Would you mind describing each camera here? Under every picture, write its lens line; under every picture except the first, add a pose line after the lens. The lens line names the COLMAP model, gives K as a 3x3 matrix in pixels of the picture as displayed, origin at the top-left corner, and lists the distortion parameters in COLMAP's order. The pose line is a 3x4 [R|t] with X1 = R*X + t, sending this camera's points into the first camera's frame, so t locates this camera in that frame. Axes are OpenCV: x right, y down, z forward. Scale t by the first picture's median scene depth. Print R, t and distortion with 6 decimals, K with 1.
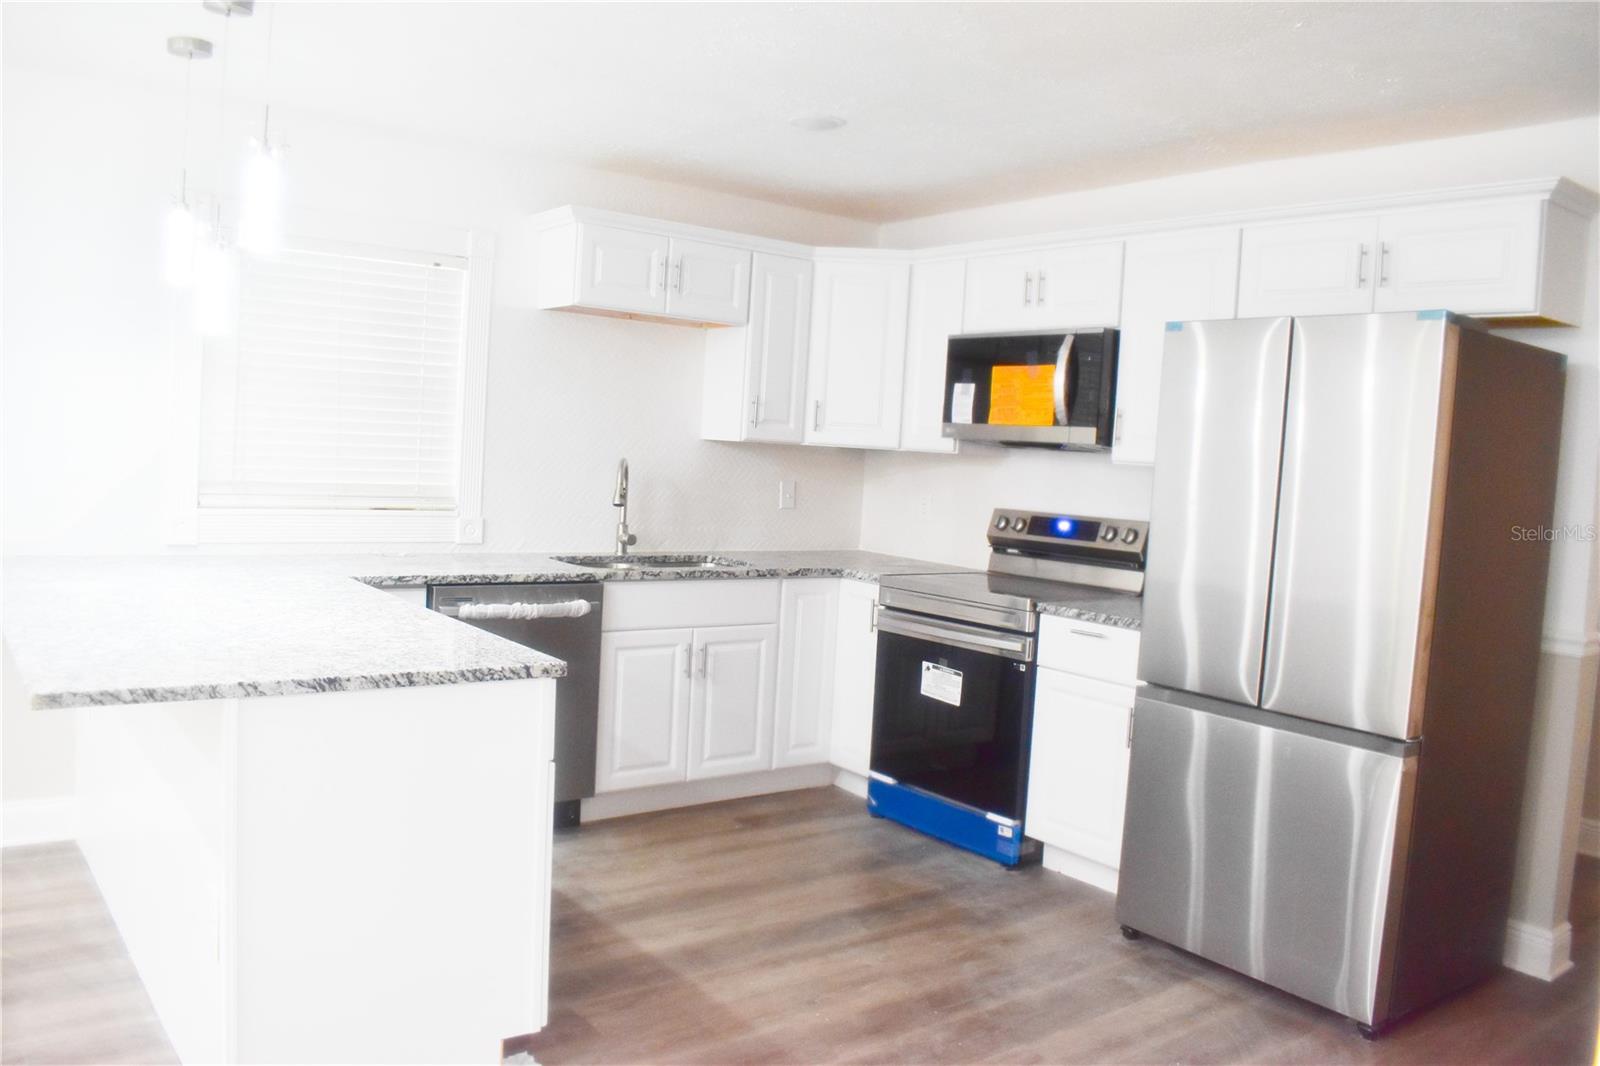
lens RADIAL K [[1240.0, 0, 800.0], [0, 1240.0, 533.0], [0, 0, 1]] dist [-0.091571, 0.009309]
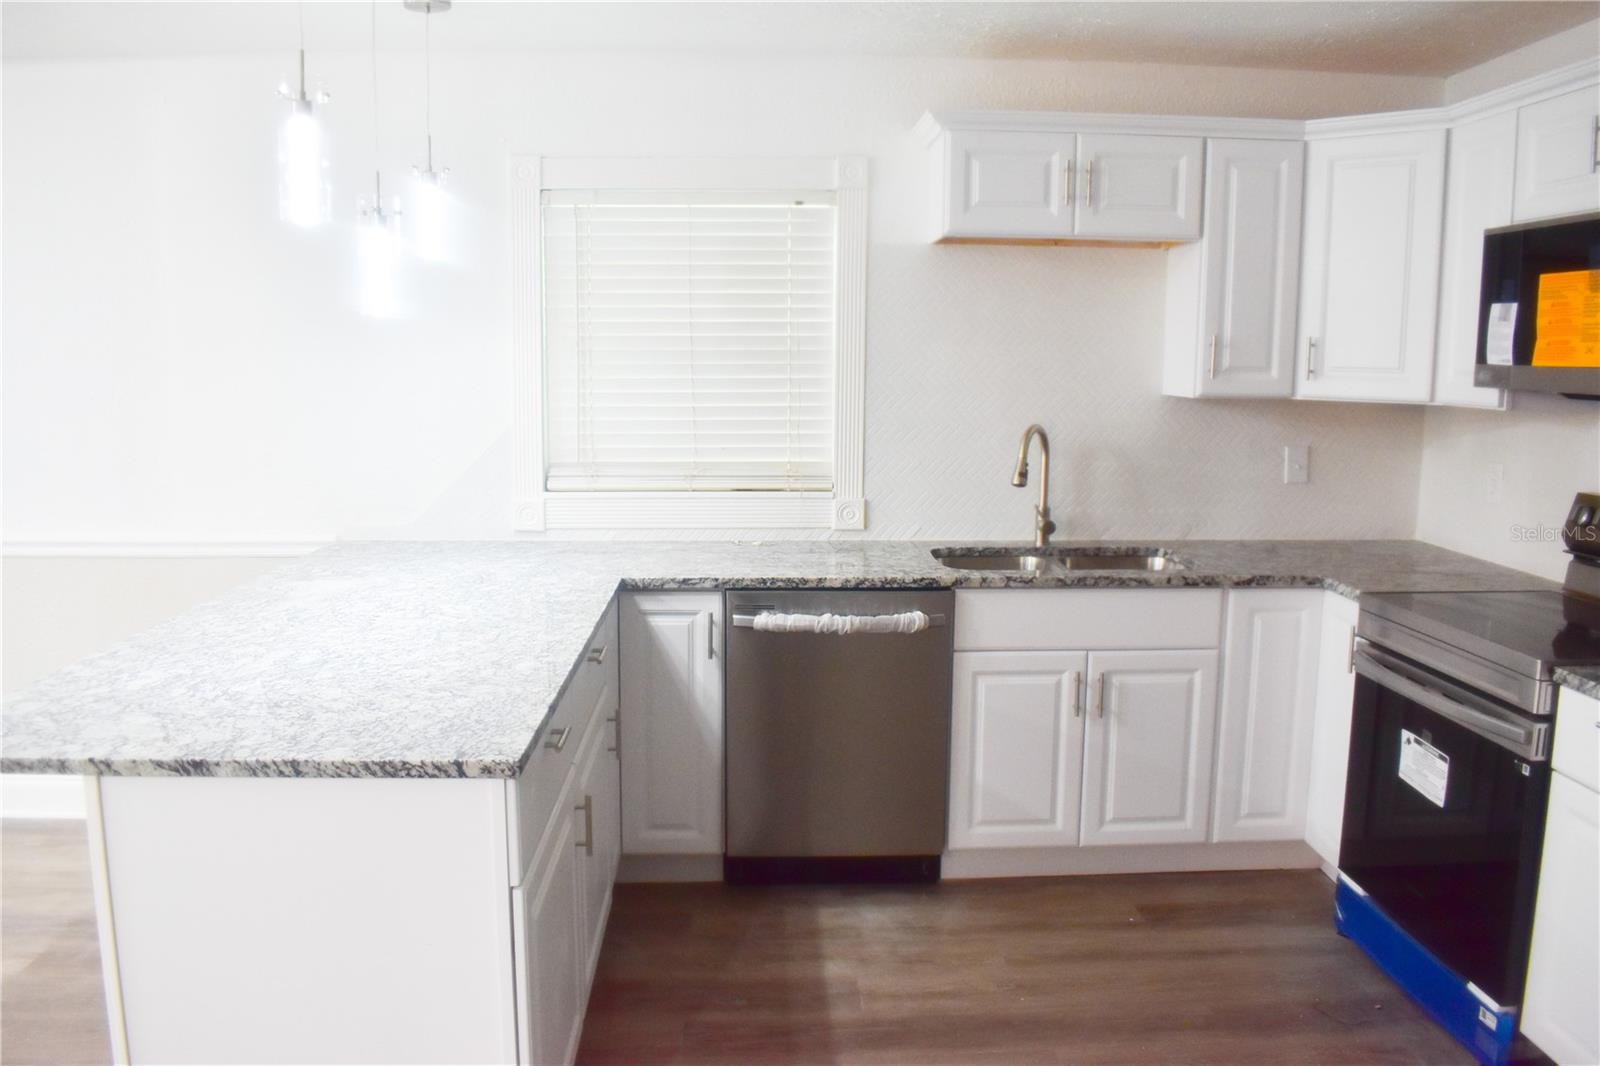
lens RADIAL K [[1240.0, 0, 800.0], [0, 1240.0, 533.0], [0, 0, 1]] dist [-0.091571, 0.009309]
pose [[0.825044, 0.030007, -0.564271, 0.196004], [0.000830, 0.998524, 0.054312, -0.037209], [0.565067, -0.045278, 0.823801, 0.286853]]
